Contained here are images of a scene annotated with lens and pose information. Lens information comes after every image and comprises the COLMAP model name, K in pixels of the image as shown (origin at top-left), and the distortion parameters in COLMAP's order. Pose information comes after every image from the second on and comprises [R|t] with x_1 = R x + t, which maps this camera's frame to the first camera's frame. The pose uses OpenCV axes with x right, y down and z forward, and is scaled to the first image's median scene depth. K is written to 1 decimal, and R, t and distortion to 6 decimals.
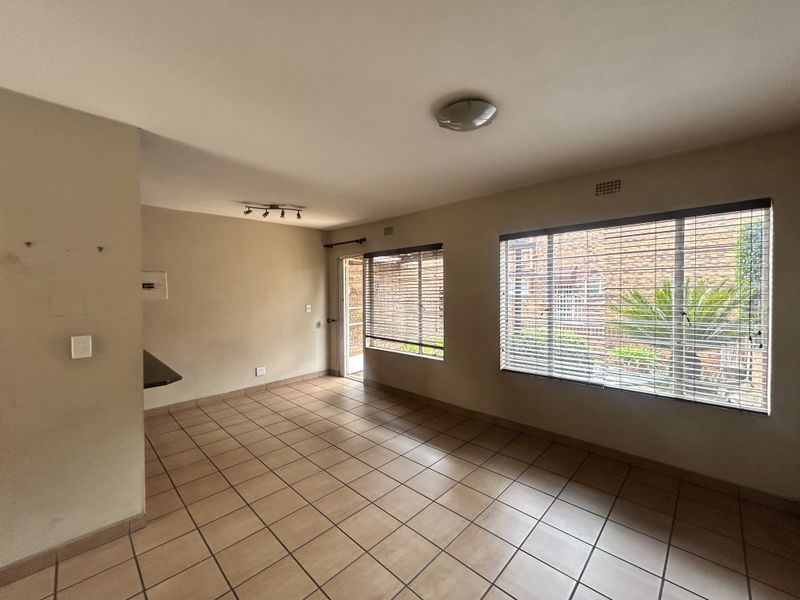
lens RADIAL K [[324.8, 0, 399.2], [0, 324.8, 299.4], [0, 0, 1]] dist [-0.000112, 0.000262]
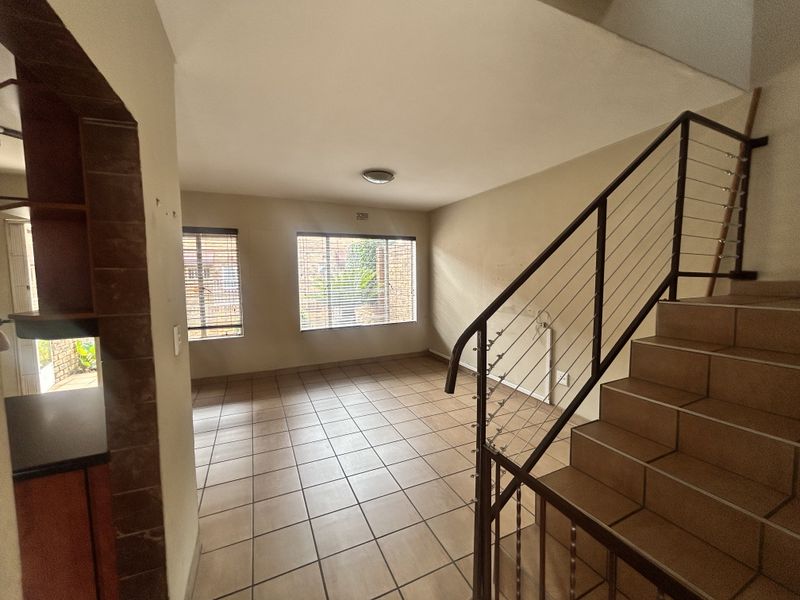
lens RADIAL K [[324.8, 0, 399.2], [0, 324.8, 299.4], [0, 0, 1]] dist [-0.000112, 0.000262]
pose [[0.361186, -0.065519, 0.930189, -0.764966], [0.023496, 0.997851, 0.061162, 0.008513], [-0.932198, -0.000235, 0.361949, 0.115095]]
